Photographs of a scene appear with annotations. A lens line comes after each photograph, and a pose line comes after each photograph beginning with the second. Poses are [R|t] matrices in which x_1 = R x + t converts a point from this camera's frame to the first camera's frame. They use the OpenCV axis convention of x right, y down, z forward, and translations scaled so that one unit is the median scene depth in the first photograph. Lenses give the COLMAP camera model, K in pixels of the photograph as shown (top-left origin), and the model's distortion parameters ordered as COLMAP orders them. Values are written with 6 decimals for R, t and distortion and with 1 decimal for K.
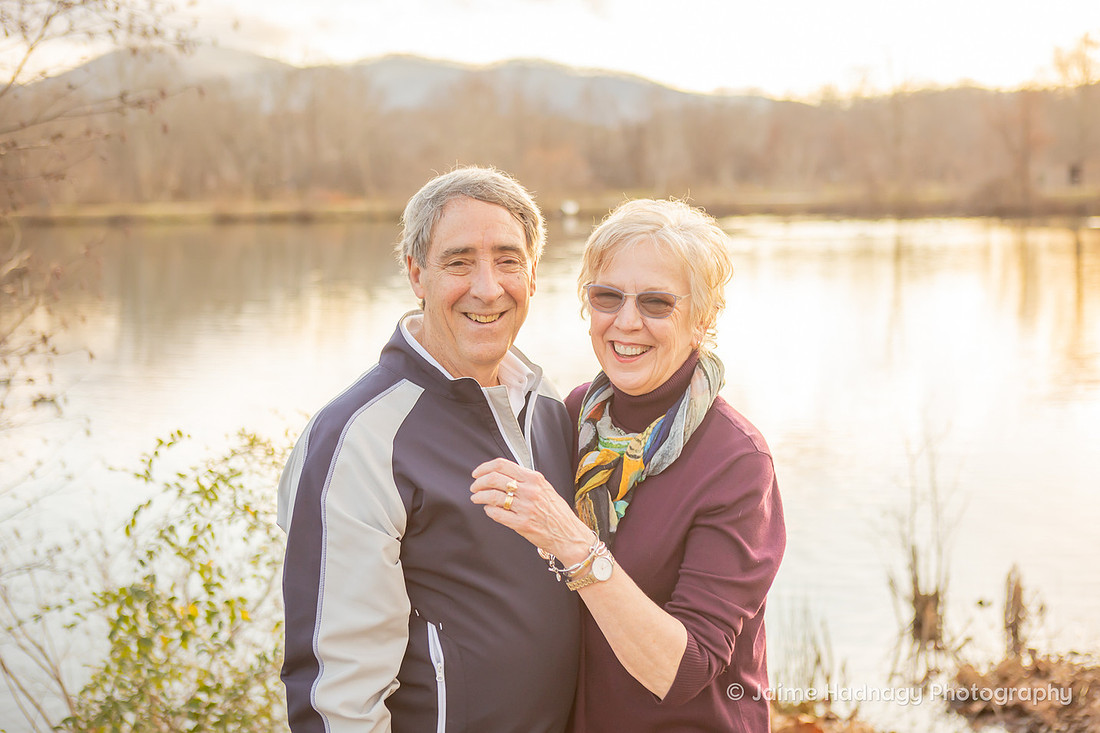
lens RADIAL K [[1437.2, 0, 550.9], [0, 1437.2, 367.2], [0, 0, 1]] dist [0.005157, 0.006937]
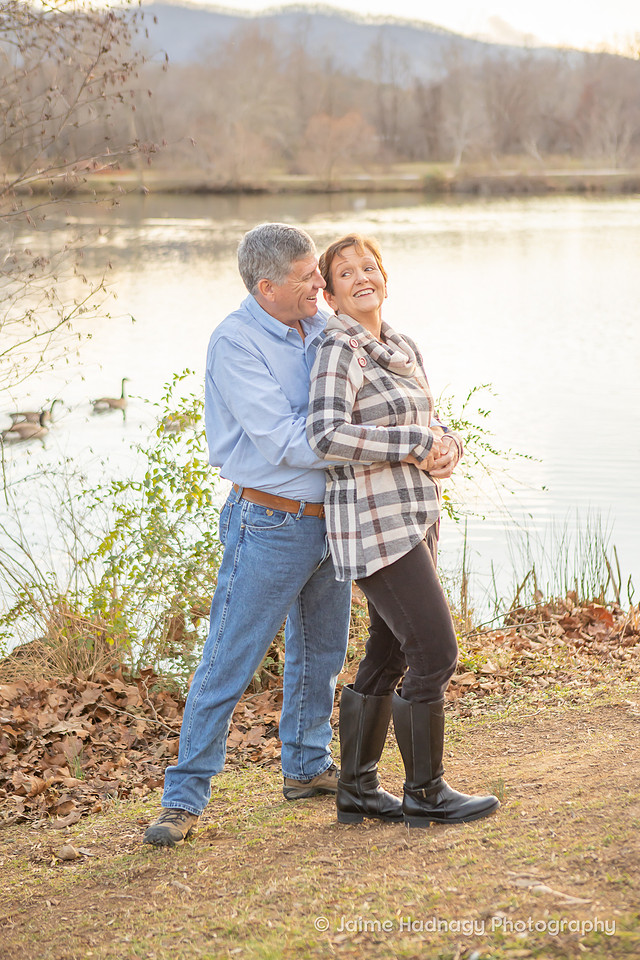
lens RADIAL K [[1602.5, 0, 320.8], [0, 1602.5, 466.2], [0, 0, 1]] dist [0.097498, 0.077850]
pose [[0.999959, 0.006766, -0.005949, -0.046326], [-0.006356, 0.997772, 0.066418, 0.014638], [0.006385, -0.066378, 0.997774, -0.316880]]
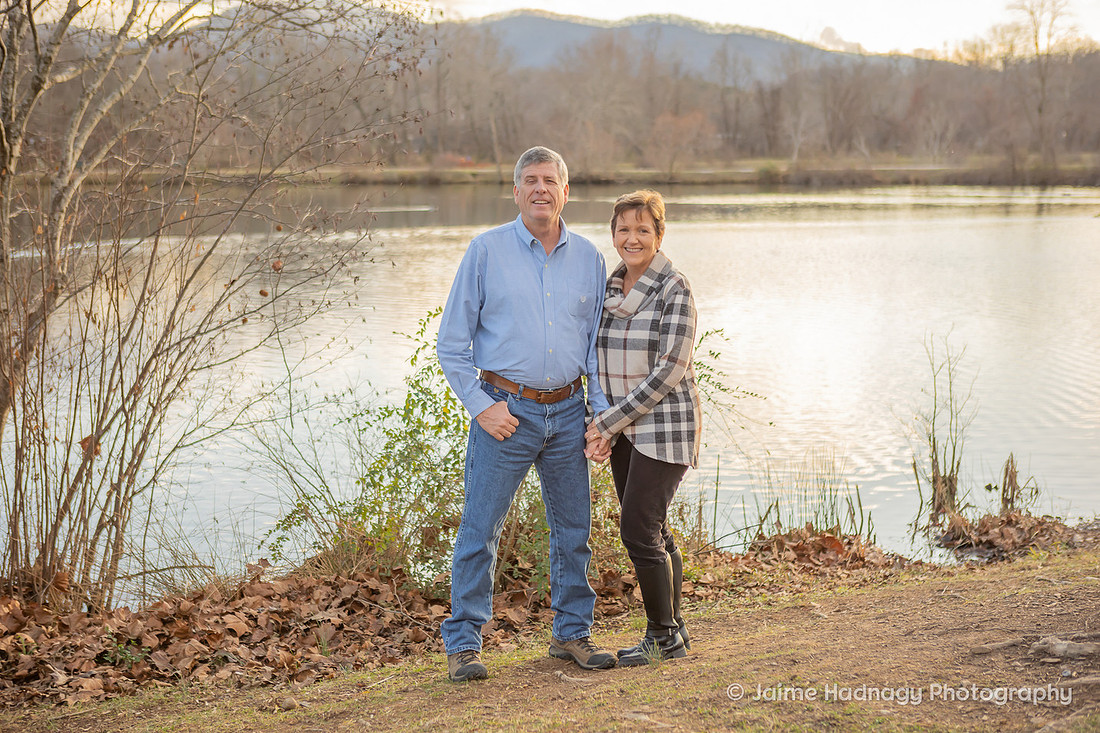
lens RADIAL K [[1491.8, 0, 573.4], [0, 1491.8, 368.0], [0, 0, 1]] dist [0.048363, -0.019820]
pose [[0.997321, 0.021133, -0.070027, 0.015232], [-0.019764, 0.999601, 0.020185, 0.034435], [0.070426, -0.018747, 0.997341, -0.360816]]
